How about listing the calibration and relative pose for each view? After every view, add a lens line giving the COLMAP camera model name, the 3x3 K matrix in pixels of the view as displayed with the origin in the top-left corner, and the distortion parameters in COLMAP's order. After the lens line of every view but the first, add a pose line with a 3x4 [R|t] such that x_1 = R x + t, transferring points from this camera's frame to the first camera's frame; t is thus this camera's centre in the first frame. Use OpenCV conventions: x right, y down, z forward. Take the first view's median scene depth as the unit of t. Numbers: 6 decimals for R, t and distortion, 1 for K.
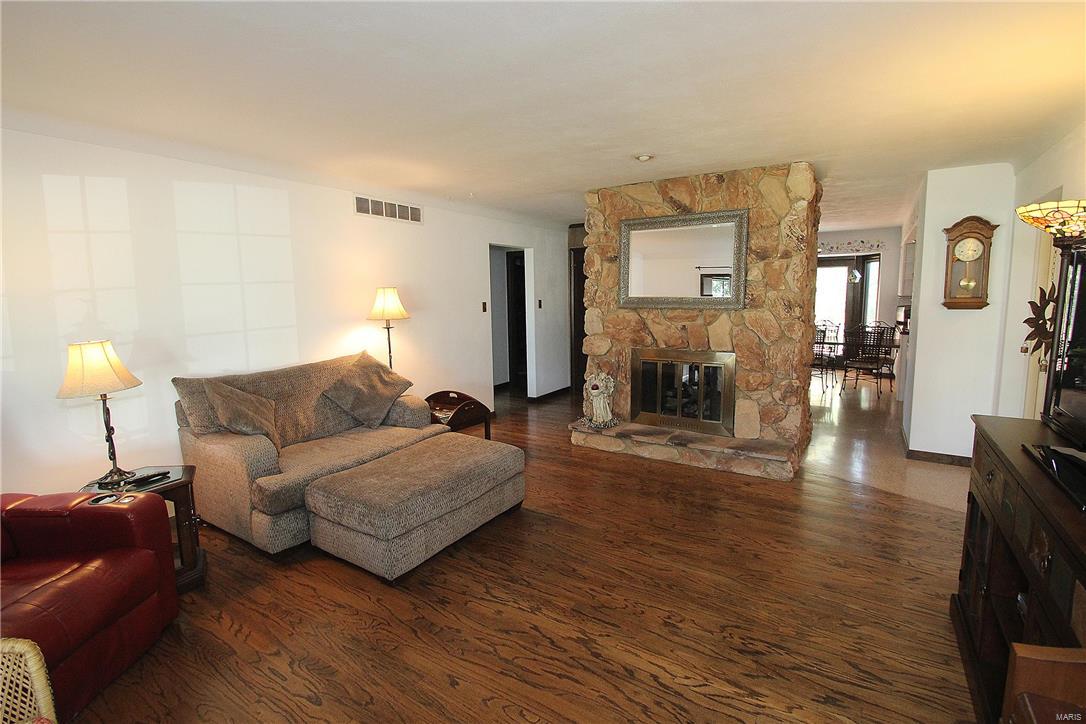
lens RADIAL K [[507.6, 0, 539.5], [0, 507.6, 360.2], [0, 0, 1]] dist [-0.000030, -0.002367]
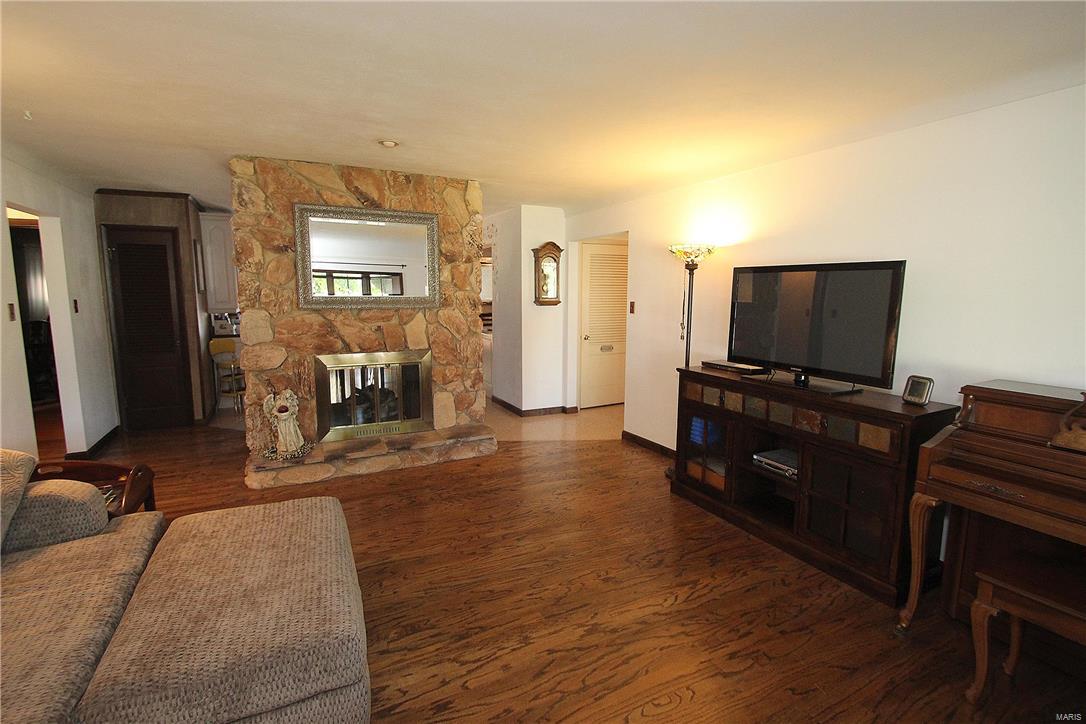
lens RADIAL K [[507.6, 0, 541.5], [0, 507.6, 360.6], [0, 0, 1]] dist [-0.000030, -0.002367]
pose [[0.501199, -0.103018, 0.859178, -0.414522], [0.102578, 0.992961, 0.059220, -0.031829], [-0.859231, 0.058451, 0.508238, 0.278894]]
